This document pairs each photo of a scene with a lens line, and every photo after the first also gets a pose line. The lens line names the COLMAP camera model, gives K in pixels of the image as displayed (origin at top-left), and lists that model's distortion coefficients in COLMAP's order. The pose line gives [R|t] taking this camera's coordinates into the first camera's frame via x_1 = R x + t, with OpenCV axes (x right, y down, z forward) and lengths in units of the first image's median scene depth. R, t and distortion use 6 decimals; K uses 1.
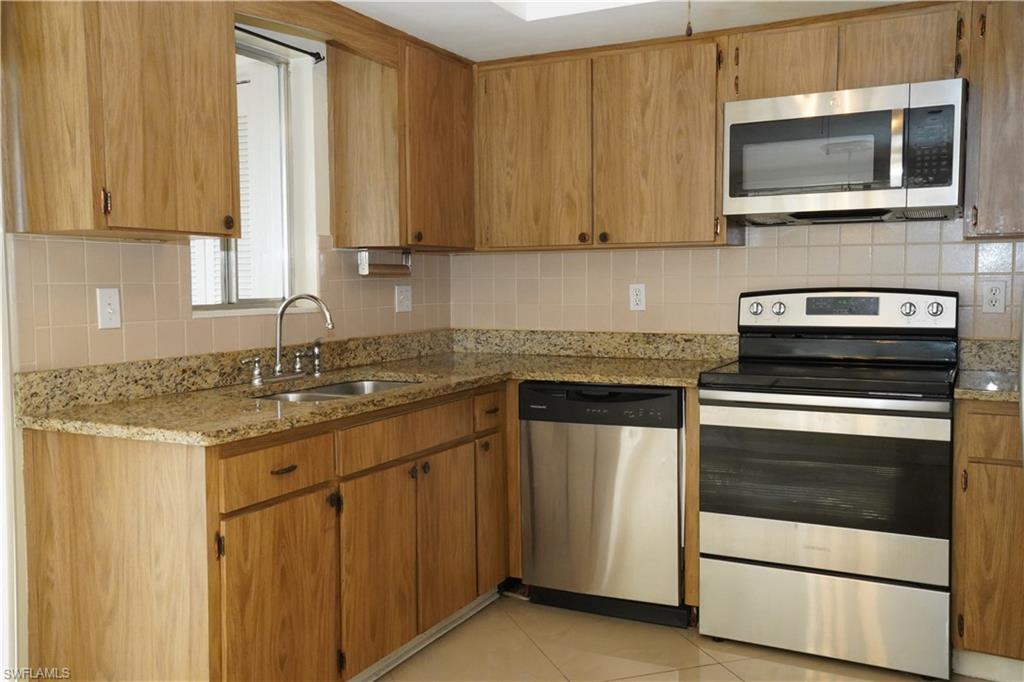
lens RADIAL K [[917.0, 0, 512.0], [0, 917.0, 341.0], [0, 0, 1]] dist [0.037065, 0.006517]
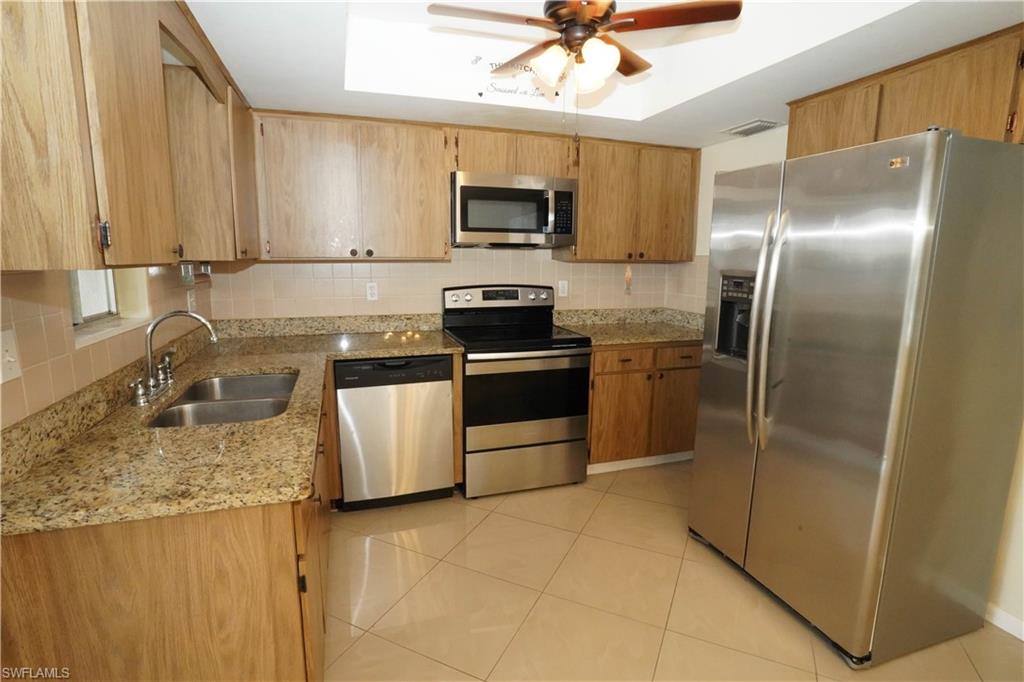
lens RADIAL K [[504.0, 0, 506.5], [0, 504.0, 337.8], [0, 0, 1]] dist [-0.061127, 0.024157]
pose [[0.701315, -0.103585, 0.705286, -0.403426], [0.033516, 0.993083, 0.112527, -0.079554], [-0.712064, -0.055279, 0.699936, 0.373087]]
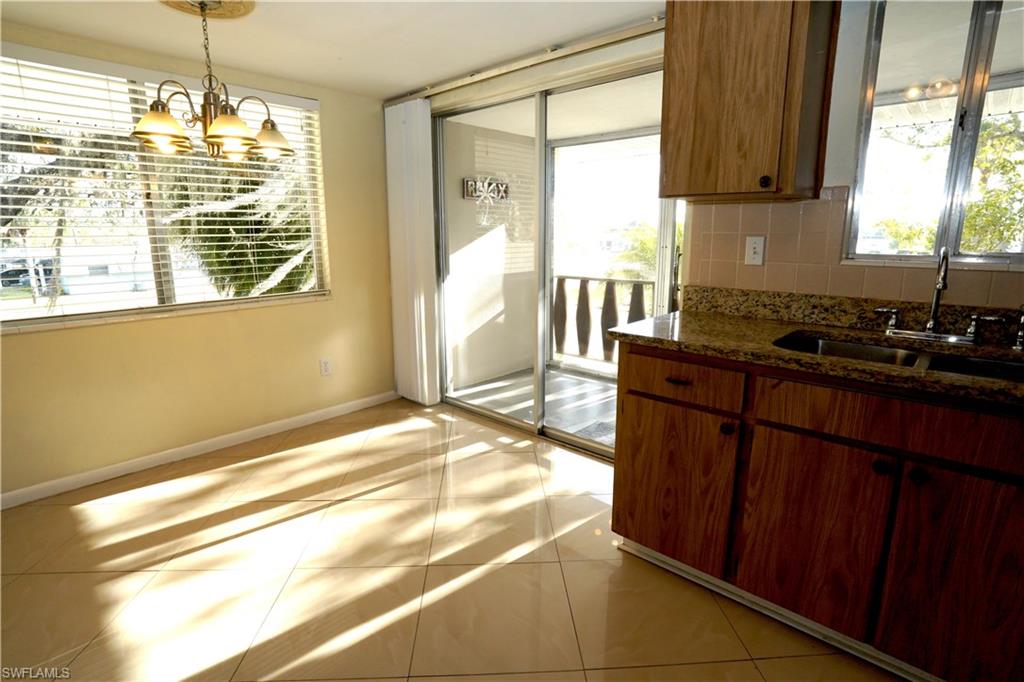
lens RADIAL K [[504.0, 0, 506.5], [0, 504.0, 337.8], [0, 0, 1]] dist [-0.061127, 0.024157]
pose [[-0.271513, 0.205420, -0.940257, 0.389784], [-0.059164, 0.971546, 0.229340, -0.054729], [0.960615, 0.117898, -0.251634, 0.793522]]
